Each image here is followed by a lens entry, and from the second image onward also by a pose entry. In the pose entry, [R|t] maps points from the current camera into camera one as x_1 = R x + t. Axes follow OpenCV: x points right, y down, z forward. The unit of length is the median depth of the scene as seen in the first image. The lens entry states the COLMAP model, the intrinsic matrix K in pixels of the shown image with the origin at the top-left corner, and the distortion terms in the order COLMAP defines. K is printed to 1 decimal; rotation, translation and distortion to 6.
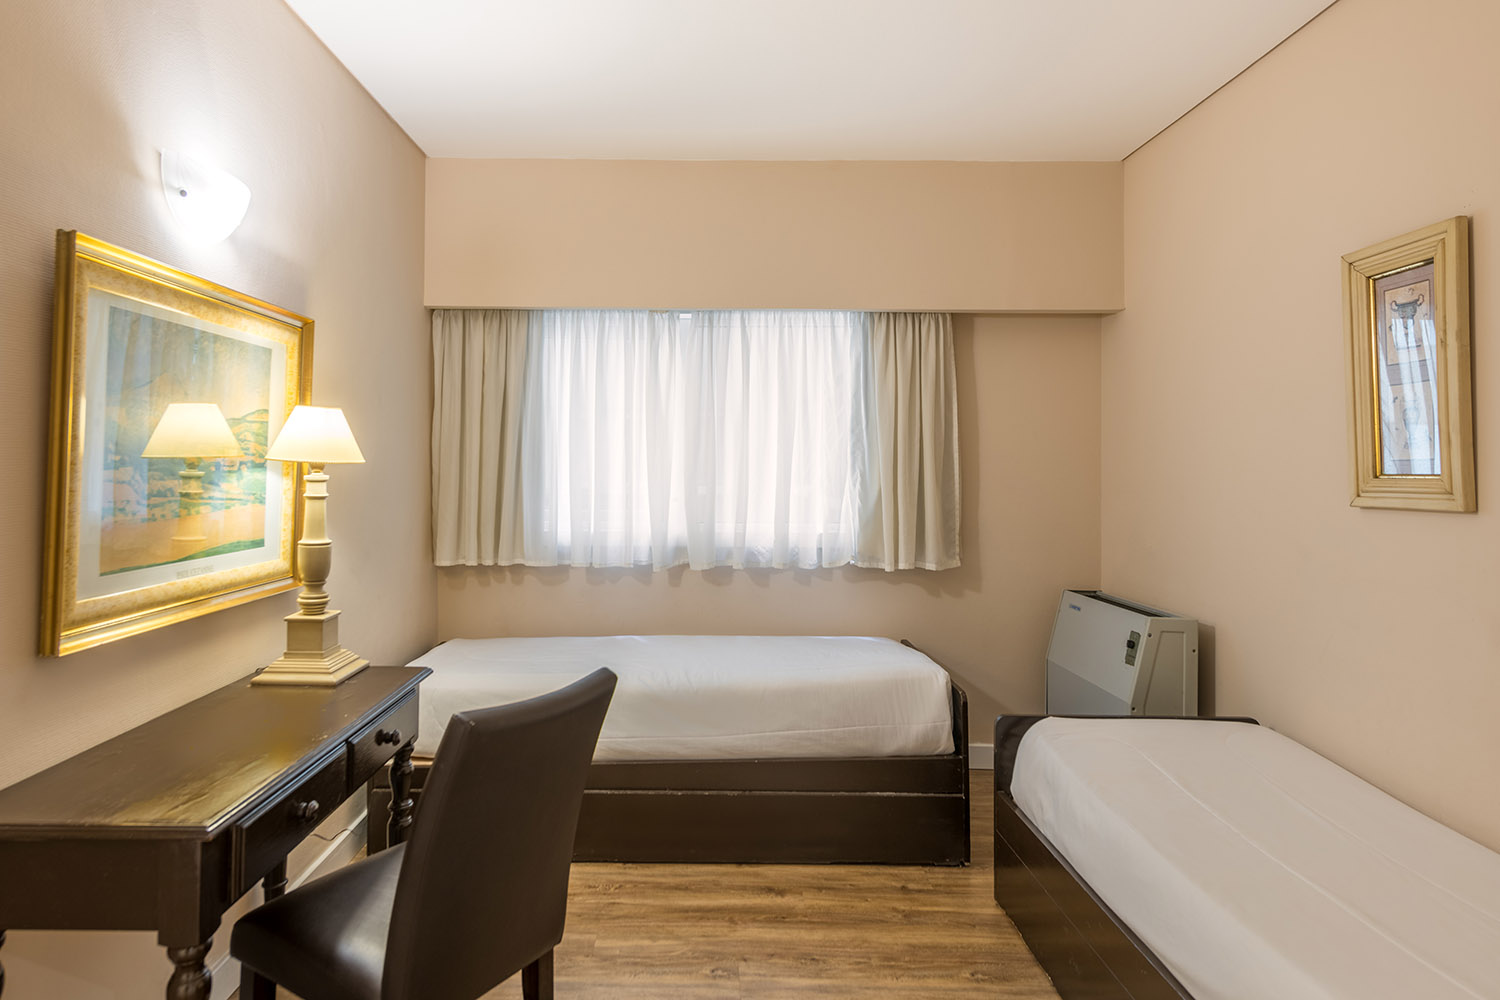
lens RADIAL K [[834.5, 0, 750.0], [0, 834.5, 500.0], [0, 0, 1]] dist [0.001396, 0.000671]
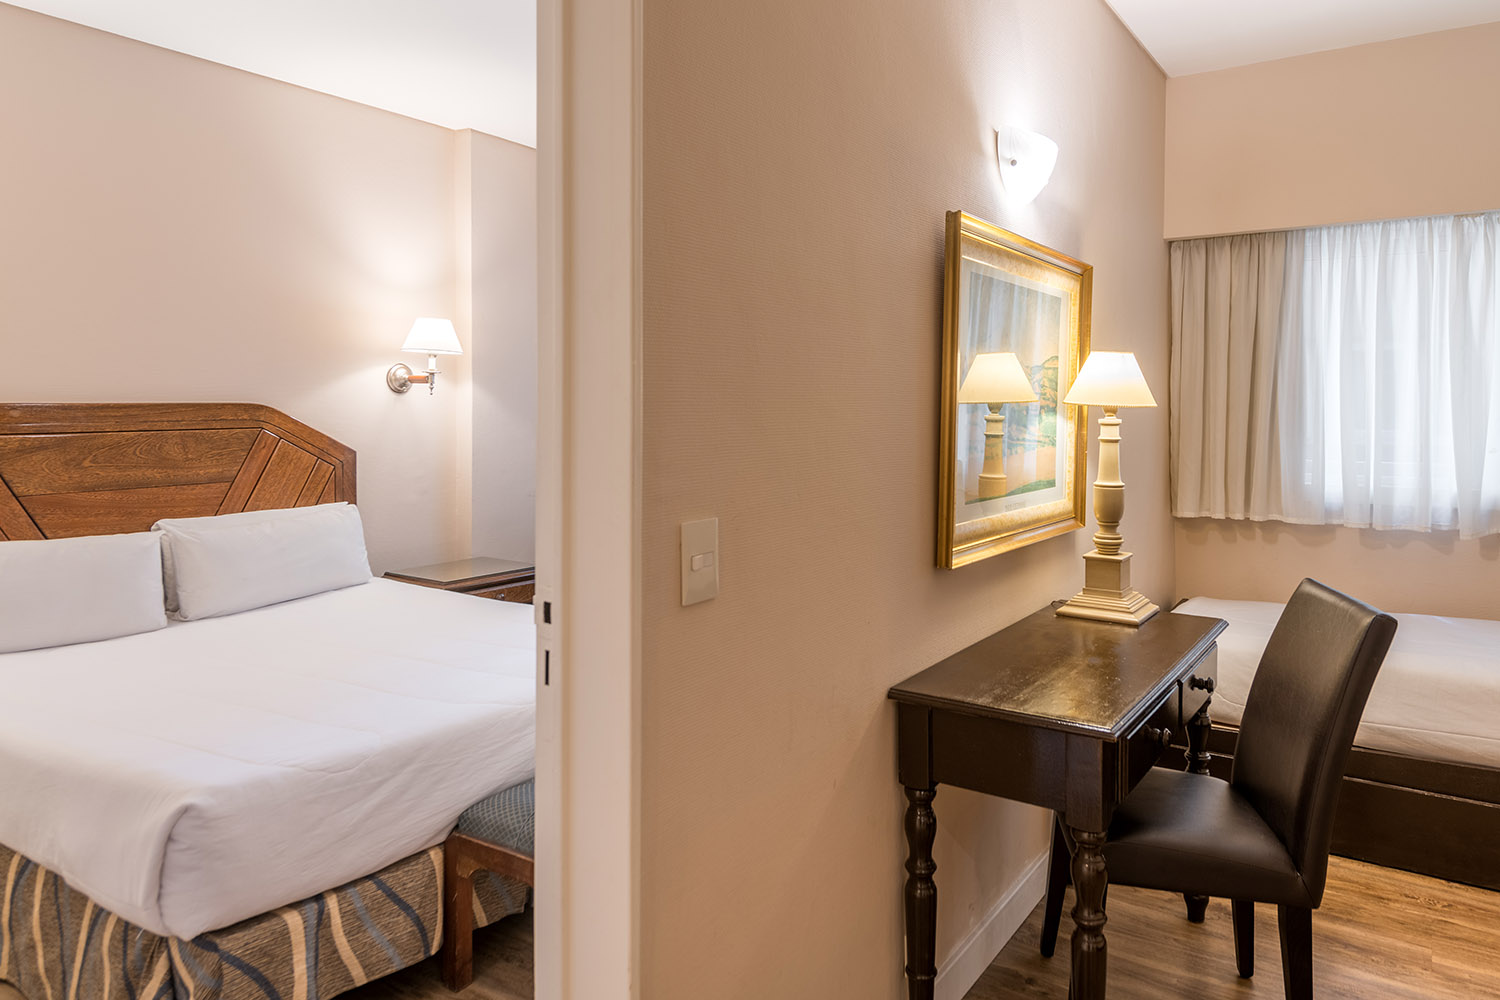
lens RADIAL K [[972.7, 0, 750.0], [0, 972.7, 460.2], [0, 0, 1]] dist [-0.001288, -0.003027]
pose [[0.819081, 0.024095, -0.573172, -0.193822], [-0.018988, 0.999709, 0.014891, 0.011366], [0.573364, -0.001314, 0.819300, -0.223436]]
